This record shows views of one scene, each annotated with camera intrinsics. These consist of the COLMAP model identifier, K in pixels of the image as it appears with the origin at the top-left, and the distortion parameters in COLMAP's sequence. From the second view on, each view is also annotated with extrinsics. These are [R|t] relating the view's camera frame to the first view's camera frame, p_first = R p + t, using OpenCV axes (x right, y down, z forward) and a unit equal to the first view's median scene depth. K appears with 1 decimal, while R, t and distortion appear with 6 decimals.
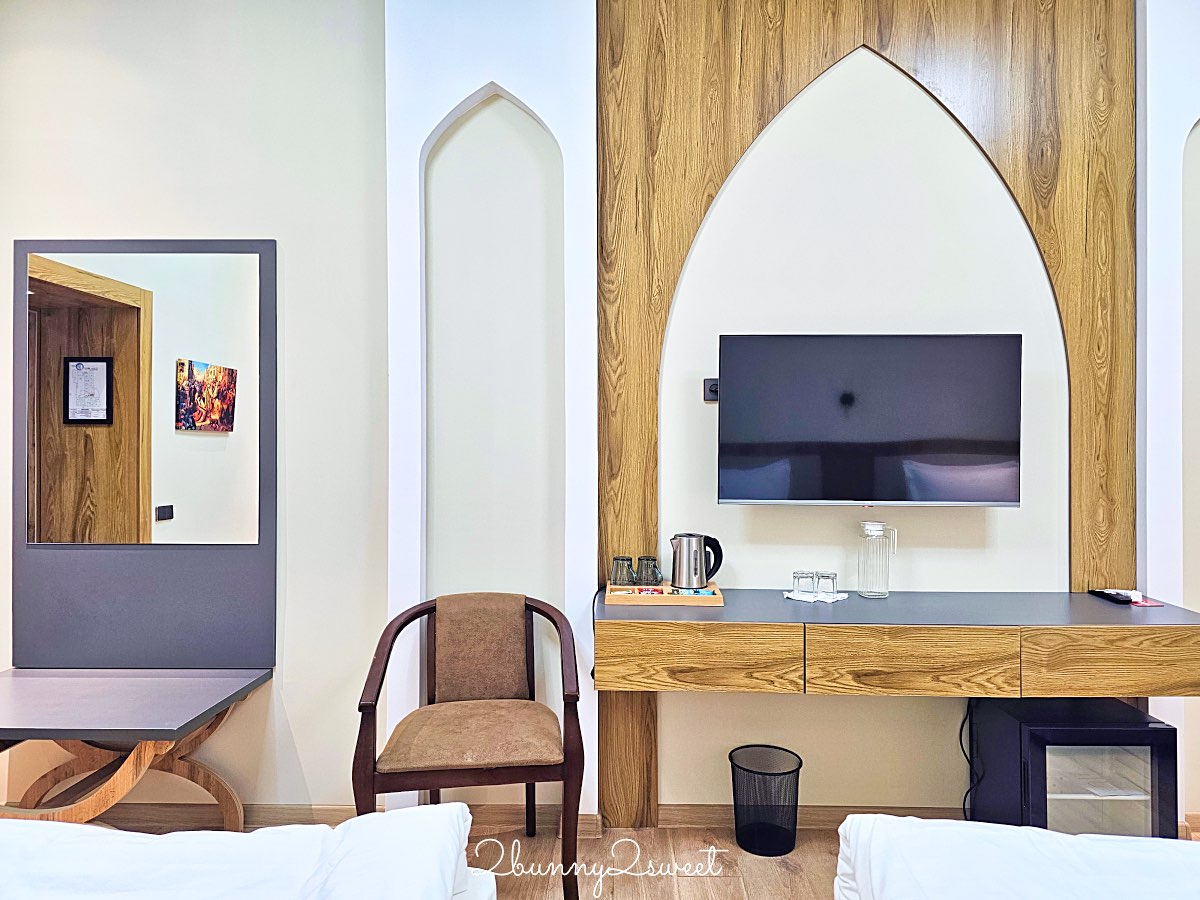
lens RADIAL K [[820.5, 0, 592.0], [0, 820.5, 437.6], [0, 0, 1]] dist [0.050517, -0.036531]
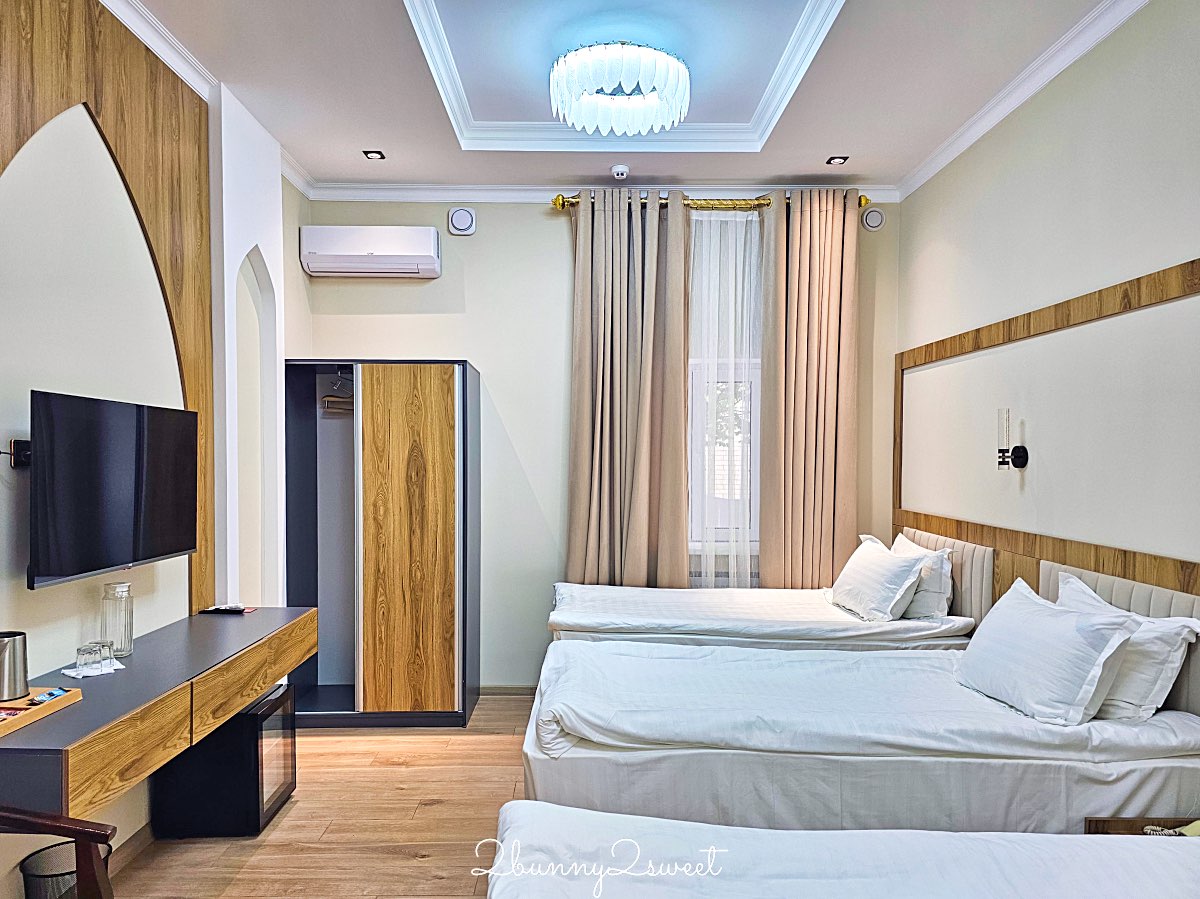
lens RADIAL K [[820.5, 0, 593.8], [0, 820.5, 479.8], [0, 0, 1]] dist [0.050517, -0.036531]
pose [[-0.040143, -0.026390, 0.998845, -0.703140], [-0.005198, 0.999643, 0.026202, -0.055652], [-0.999180, -0.004140, -0.040266, 0.441917]]
